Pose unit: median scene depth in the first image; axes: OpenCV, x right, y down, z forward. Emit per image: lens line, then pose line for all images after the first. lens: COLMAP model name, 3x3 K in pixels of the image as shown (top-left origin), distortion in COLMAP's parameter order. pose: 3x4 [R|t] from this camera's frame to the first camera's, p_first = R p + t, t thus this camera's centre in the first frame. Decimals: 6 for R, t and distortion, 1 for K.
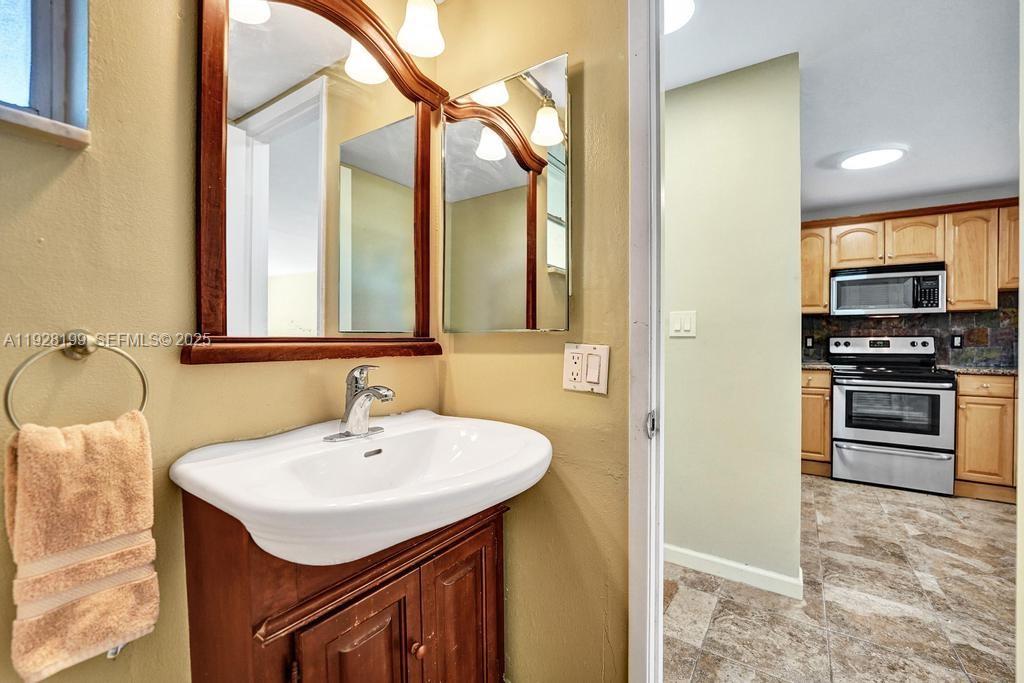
lens RADIAL K [[434.7, 0, 522.2], [0, 434.7, 342.3], [0, 0, 1]] dist [-0.031997, 0.004626]
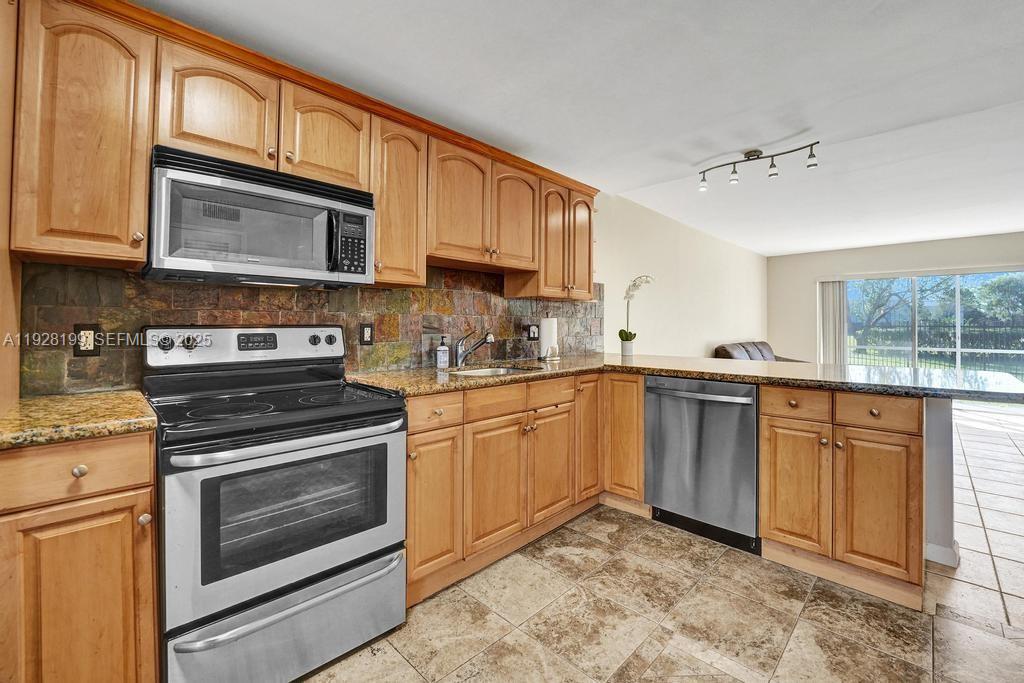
lens RADIAL K [[424.6, 0, 517.6], [0, 424.6, 321.7], [0, 0, 1]] dist [-0.023884, -0.000130]
pose [[0.200697, 0.007451, 0.979625, 0.469244], [0.001078, 0.999969, -0.007827, -0.015894], [-0.979653, 0.002627, 0.200683, 0.671045]]
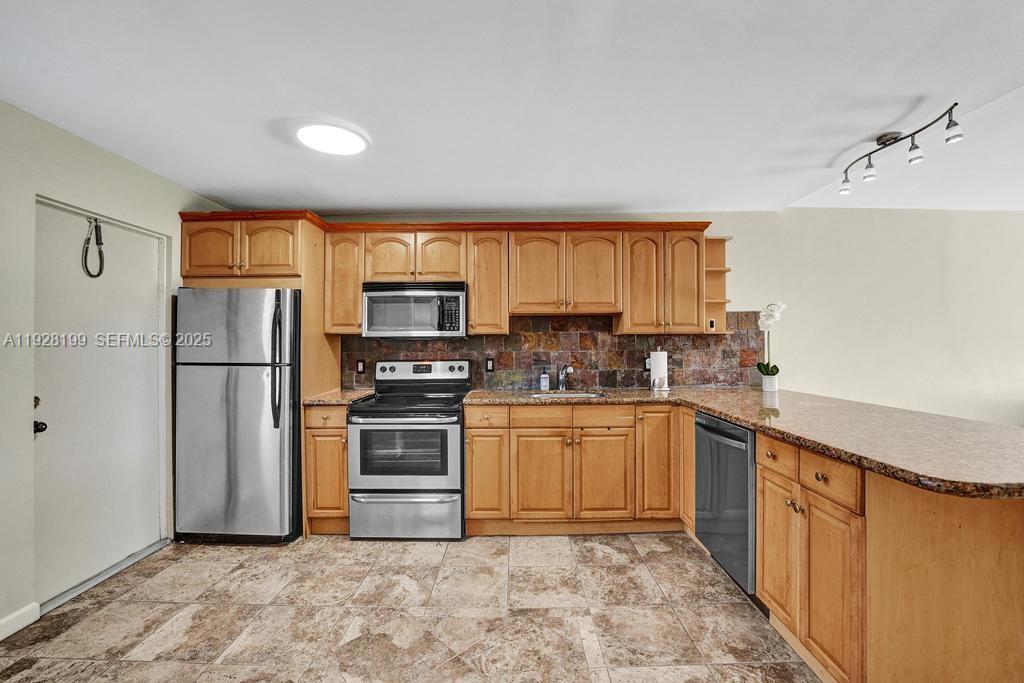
lens RADIAL K [[415.7, 0, 516.0], [0, 415.7, 342.8], [0, 0, 1]] dist [-0.024687, 0.000383]
pose [[0.837066, -0.002340, 0.547098, 0.568884], [0.009813, 0.999894, -0.010737, -0.043633], [-0.547015, 0.014356, 0.837000, 0.164988]]
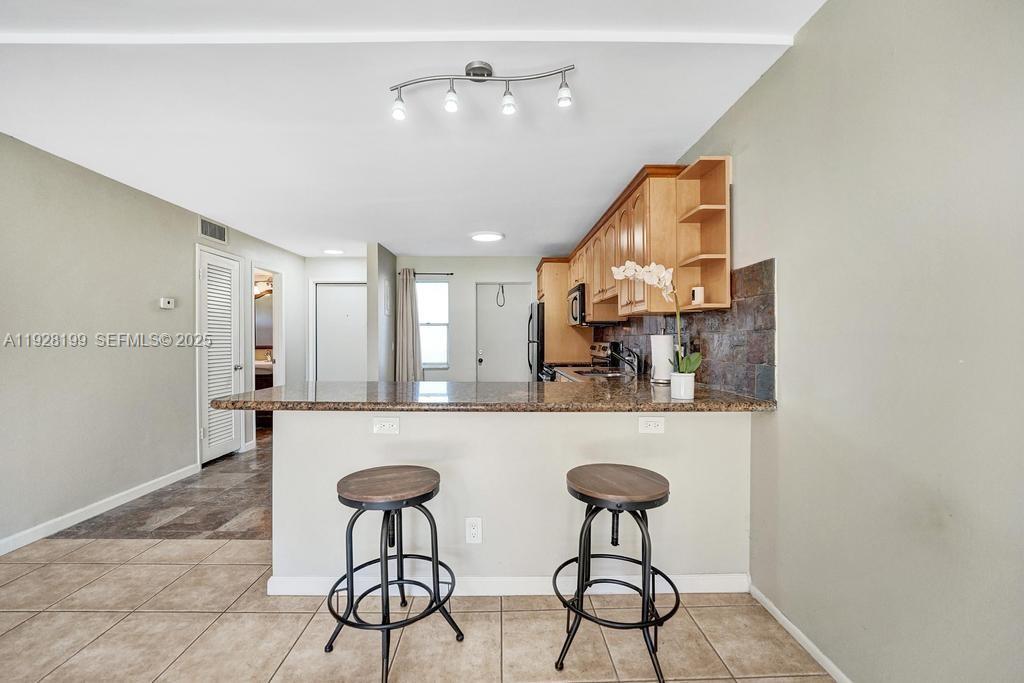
lens RADIAL K [[434.7, 0, 522.2], [0, 434.7, 342.3], [0, 0, 1]] dist [-0.031997, 0.004626]
pose [[0.581630, 0.002038, -0.813451, 1.882273], [0.002013, 0.999990, 0.003945, -0.020485], [0.813451, -0.003932, 0.581621, 0.098817]]
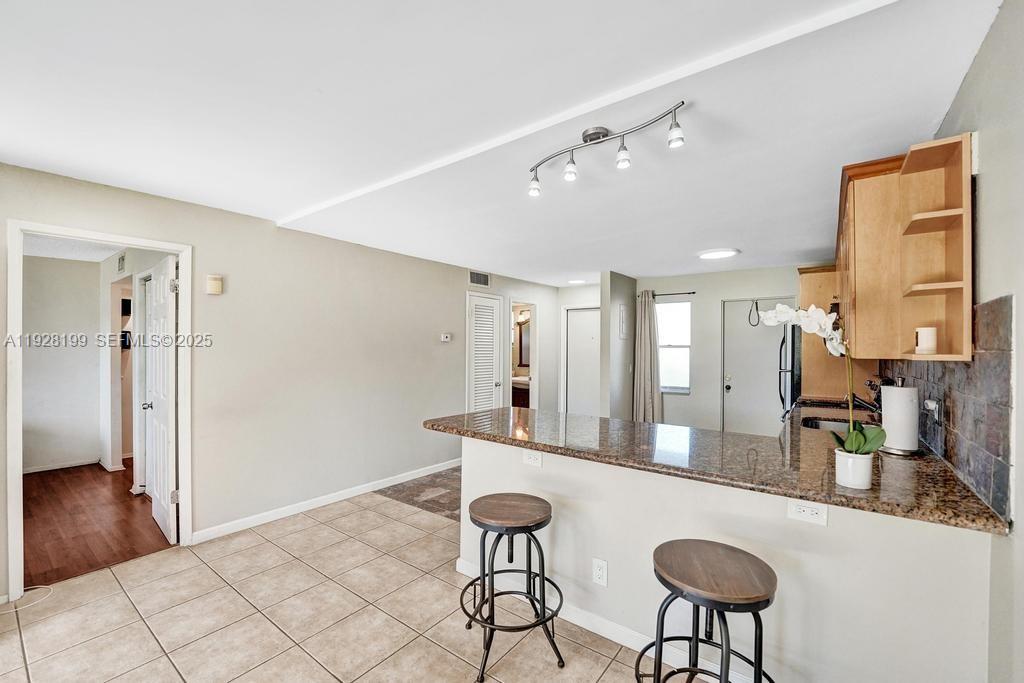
lens RADIAL K [[443.1, 0, 502.4], [0, 443.1, 348.1], [0, 0, 1]] dist [-0.024644, 0.000200]
pose [[-0.074028, 0.000887, -0.997256, 1.999623], [-0.005379, 0.999985, 0.001289, -0.080460], [0.997242, 0.005459, -0.074022, 0.295173]]
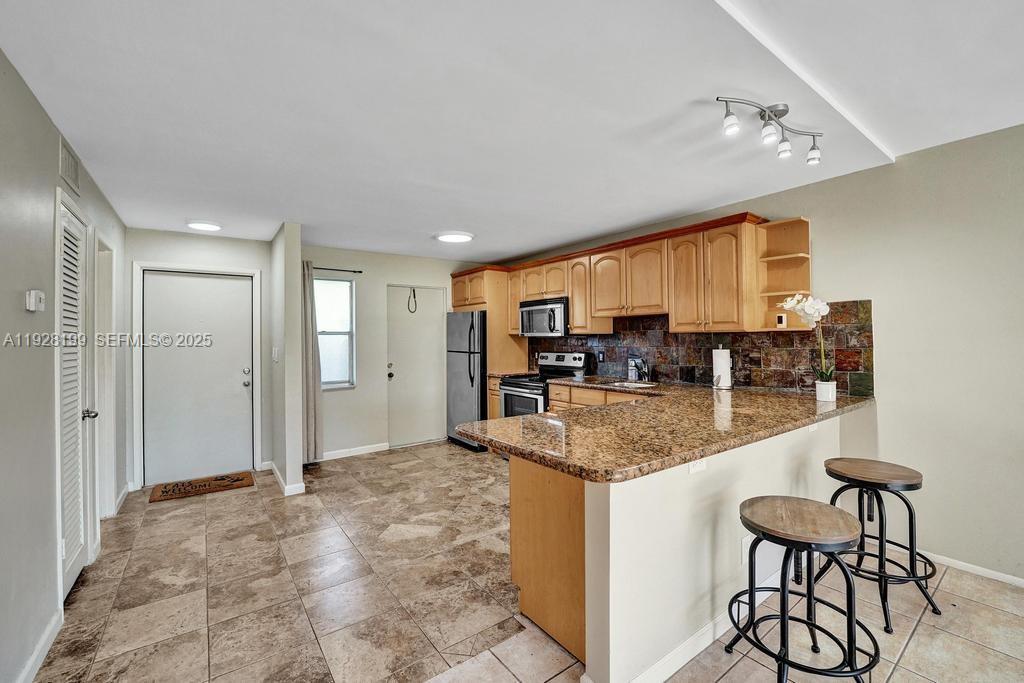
lens RADIAL K [[429.4, 0, 527.2], [0, 429.4, 334.9], [0, 0, 1]] dist [-0.020315, 0.000313]
pose [[0.946295, -0.015560, -0.322930, 1.266480], [0.013077, 0.999866, -0.009857, -0.059663], [0.323040, 0.005105, 0.946372, -0.279007]]
